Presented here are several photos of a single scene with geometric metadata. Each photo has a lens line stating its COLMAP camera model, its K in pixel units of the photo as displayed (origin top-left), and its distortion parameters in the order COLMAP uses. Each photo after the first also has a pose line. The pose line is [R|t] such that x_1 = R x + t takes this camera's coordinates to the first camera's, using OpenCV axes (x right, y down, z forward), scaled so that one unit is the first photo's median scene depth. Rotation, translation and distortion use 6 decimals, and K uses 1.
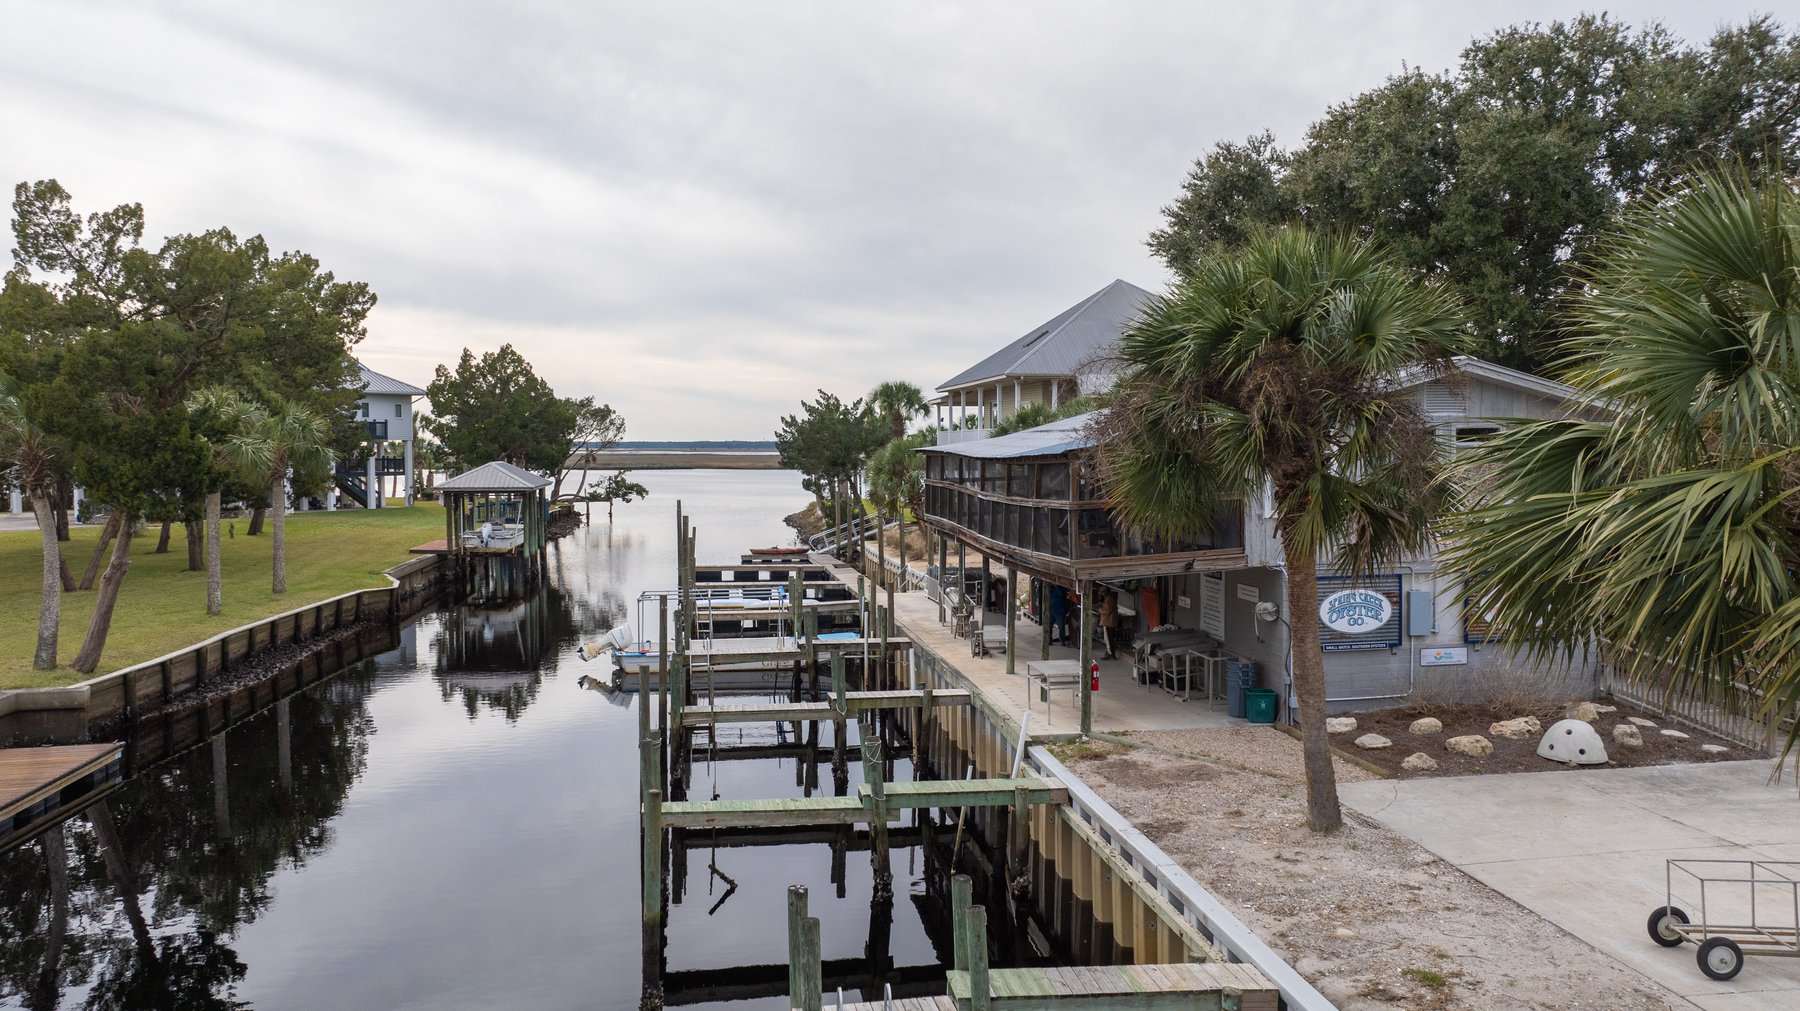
lens RADIAL K [[1237.4, 0, 900.0], [0, 1237.4, 505.5], [0, 0, 1]] dist [-0.037693, -0.000325]
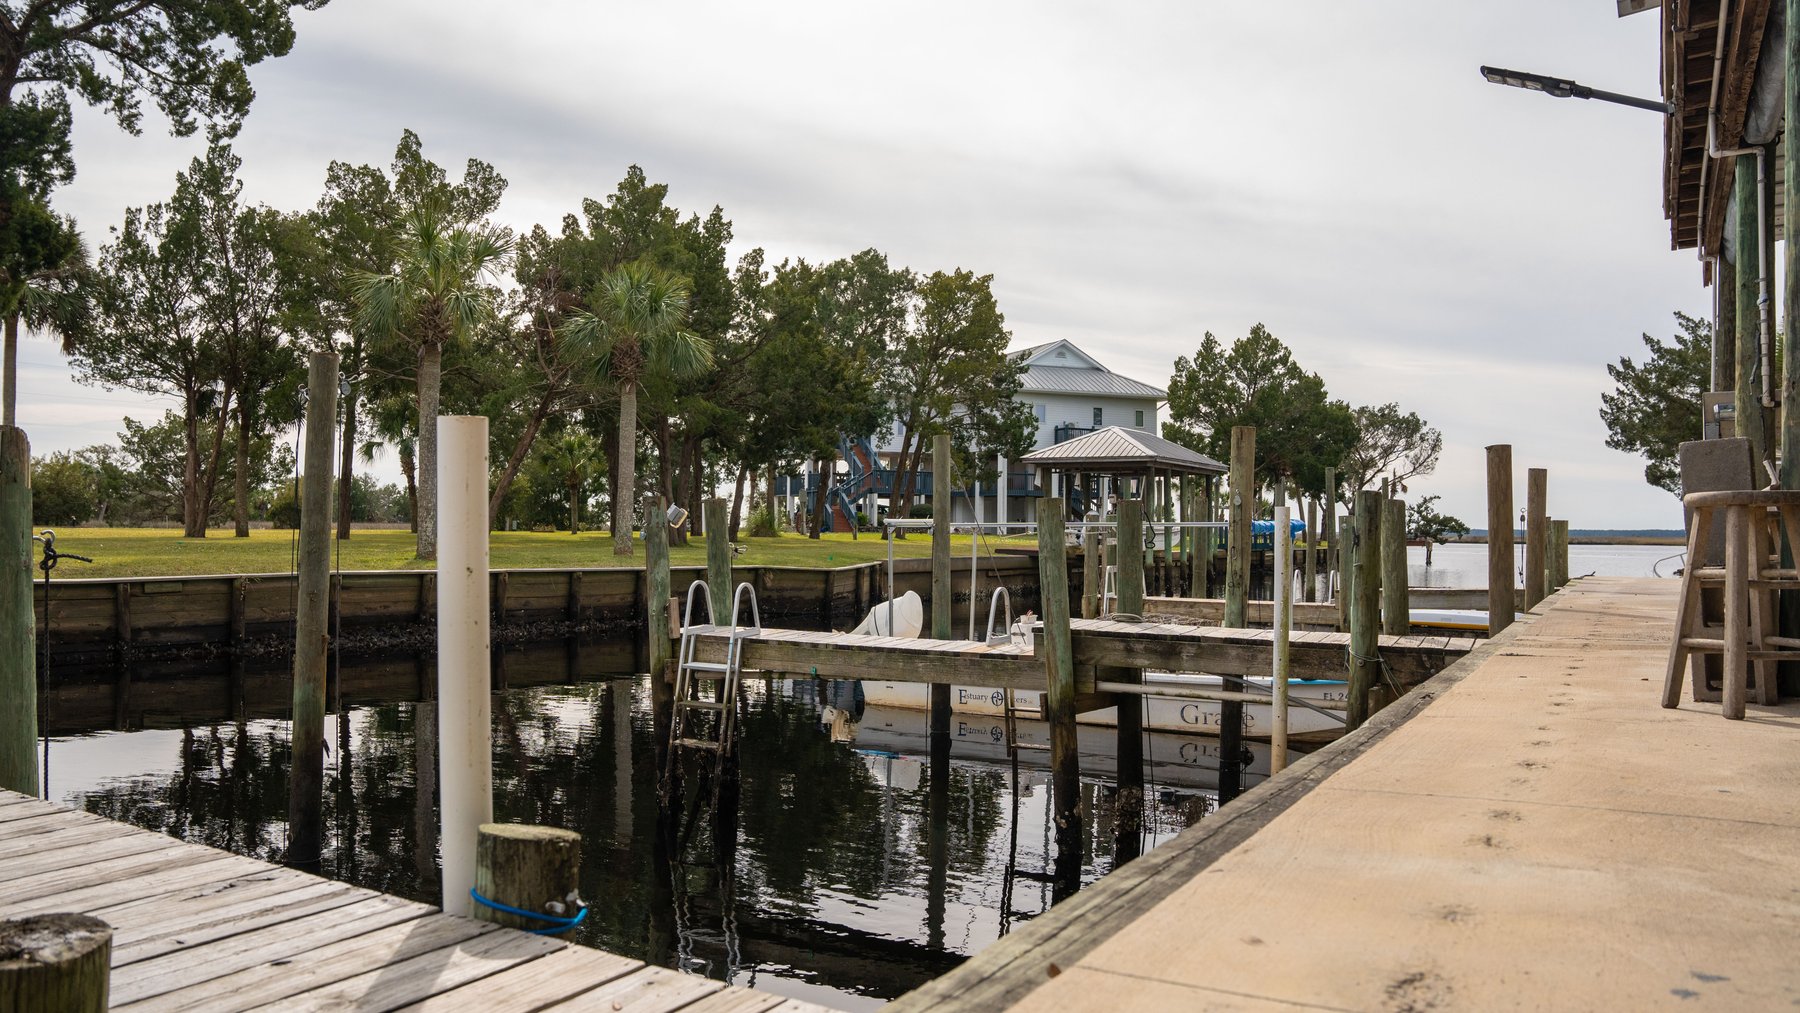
lens RADIAL K [[1272.7, 0, 884.1], [0, 1272.7, 508.8], [0, 0, 1]] dist [-0.184477, 0.135686]
pose [[0.747228, -0.004121, -0.664555, 0.025163], [-0.041548, 0.997735, -0.052904, 0.035397], [0.663268, 0.067142, 0.745364, 0.267549]]
